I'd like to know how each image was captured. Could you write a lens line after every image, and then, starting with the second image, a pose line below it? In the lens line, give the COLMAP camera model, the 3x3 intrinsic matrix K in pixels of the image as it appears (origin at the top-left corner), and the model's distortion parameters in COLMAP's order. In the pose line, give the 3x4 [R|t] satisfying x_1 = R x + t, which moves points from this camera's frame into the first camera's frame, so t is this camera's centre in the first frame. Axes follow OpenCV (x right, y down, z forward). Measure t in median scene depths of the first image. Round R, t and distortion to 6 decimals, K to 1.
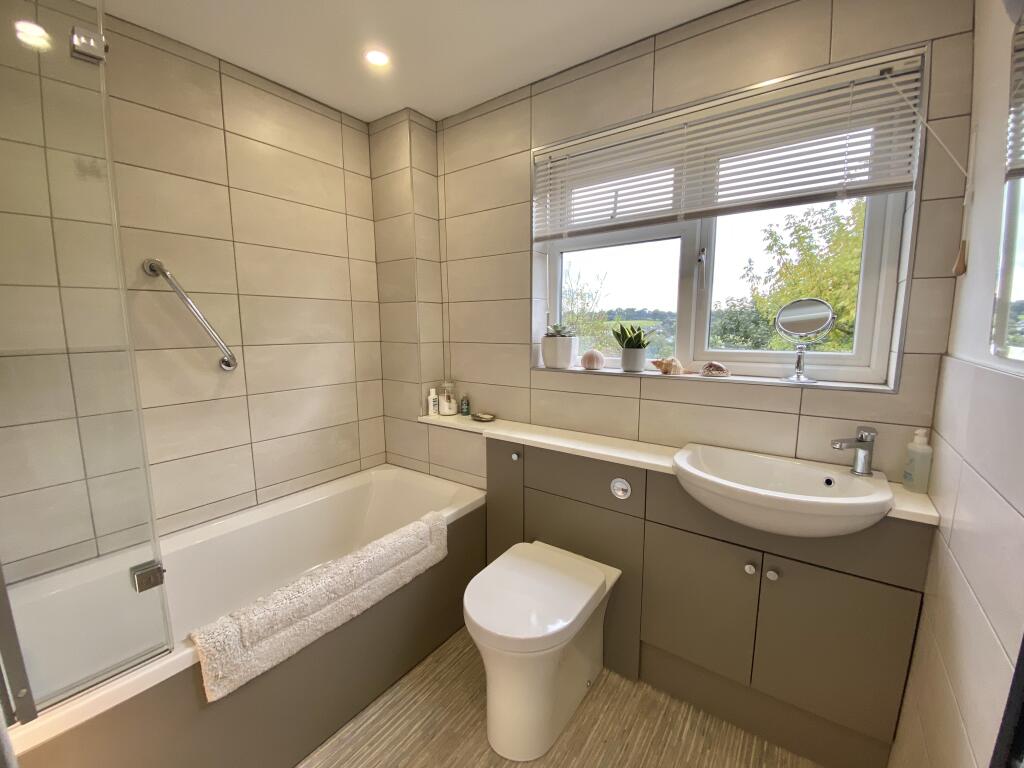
lens RADIAL K [[431.9, 0, 512.0], [0, 431.9, 384.0], [0, 0, 1]] dist [0.000515, -0.000128]
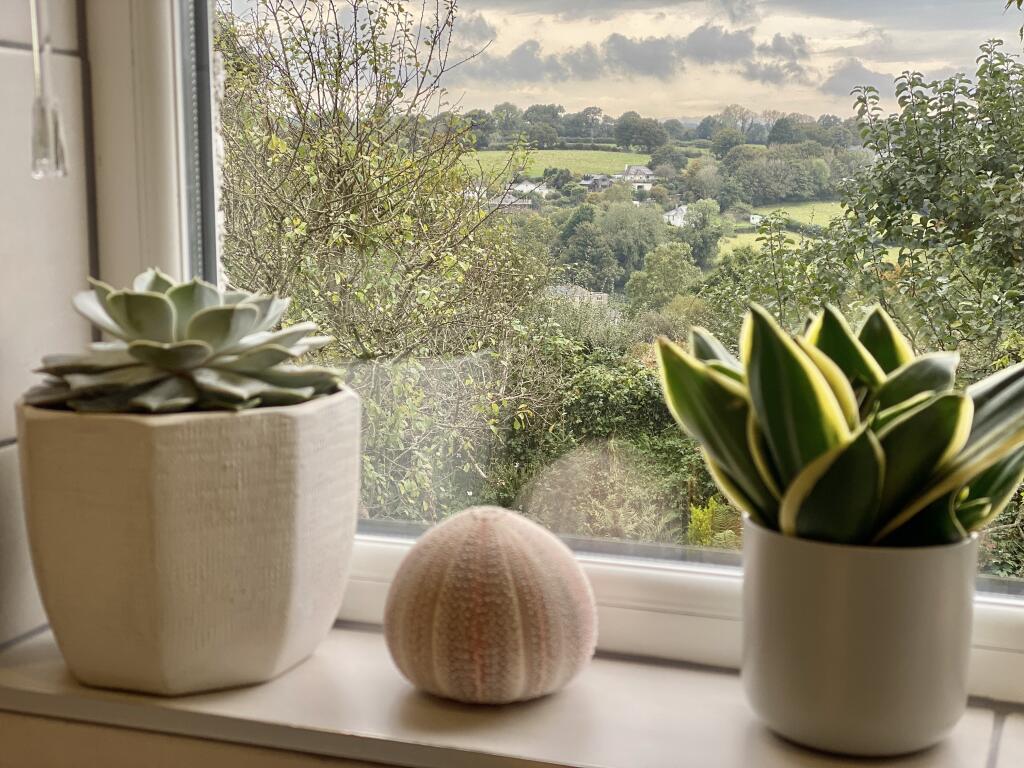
lens RADIAL K [[1538.1, 0, 512.0], [0, 1538.1, 384.0], [0, 0, 1]] dist [0.183935, -0.004609]
pose [[0.970117, -0.018763, 0.241911, 0.095954], [0.016902, 0.999809, 0.009766, -0.115473], [-0.242048, -0.005385, 0.970249, 0.599670]]
